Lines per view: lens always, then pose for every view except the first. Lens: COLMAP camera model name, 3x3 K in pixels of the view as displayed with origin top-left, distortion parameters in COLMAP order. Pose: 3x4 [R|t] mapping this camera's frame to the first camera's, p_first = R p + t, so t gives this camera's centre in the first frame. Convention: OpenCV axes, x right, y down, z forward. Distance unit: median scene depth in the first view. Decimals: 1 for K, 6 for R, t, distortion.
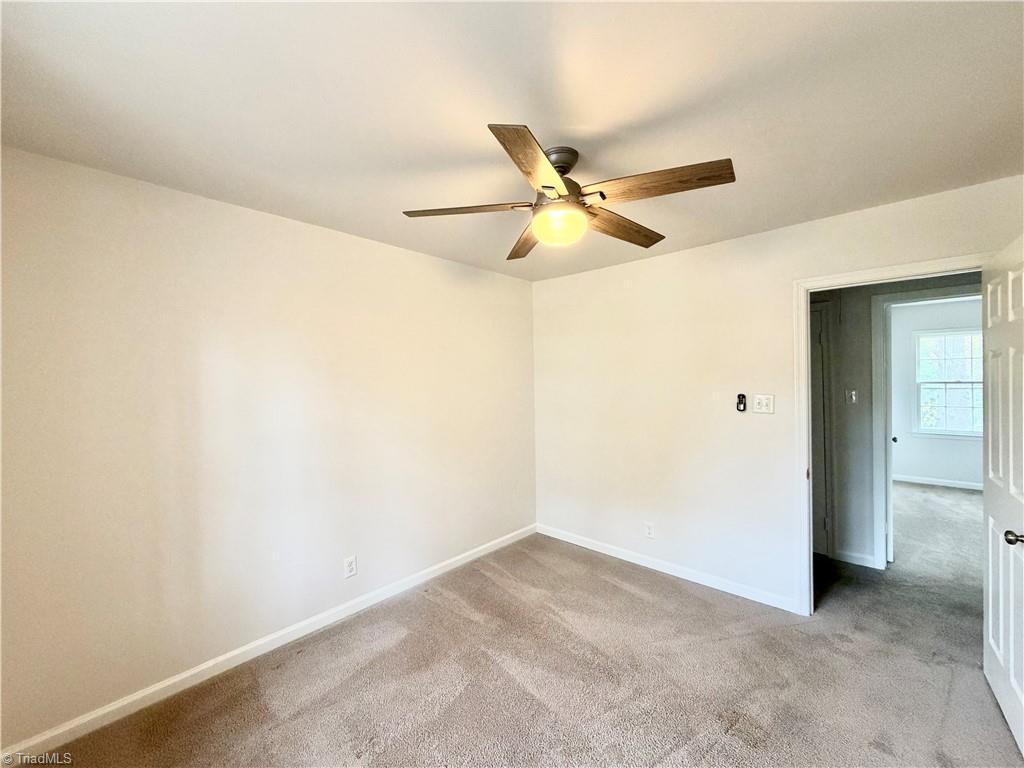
lens RADIAL K [[407.9, 0, 509.6], [0, 407.9, 383.8], [0, 0, 1]] dist [-0.001446, -0.000382]
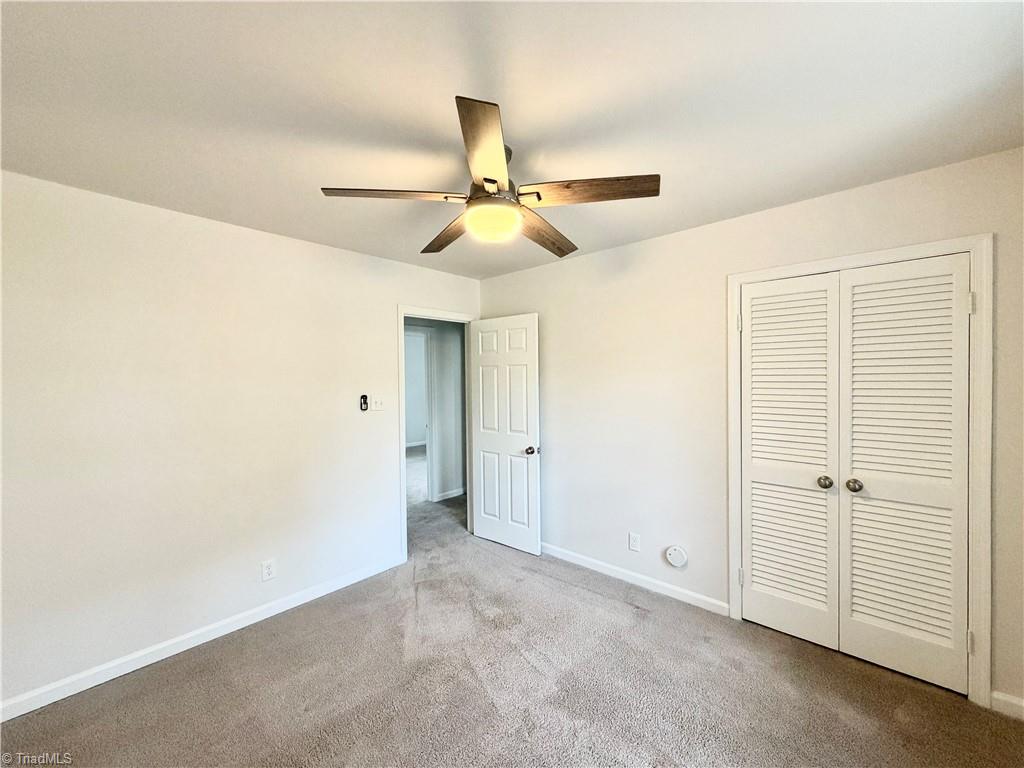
lens RADIAL K [[407.9, 0, 509.6], [0, 407.9, 383.8], [0, 0, 1]] dist [-0.001446, -0.000382]
pose [[-0.001078, 0.000474, 0.999999, -0.649022], [0.020693, 0.999786, -0.000452, 0.003992], [-0.999785, 0.020692, -0.001088, 0.725455]]
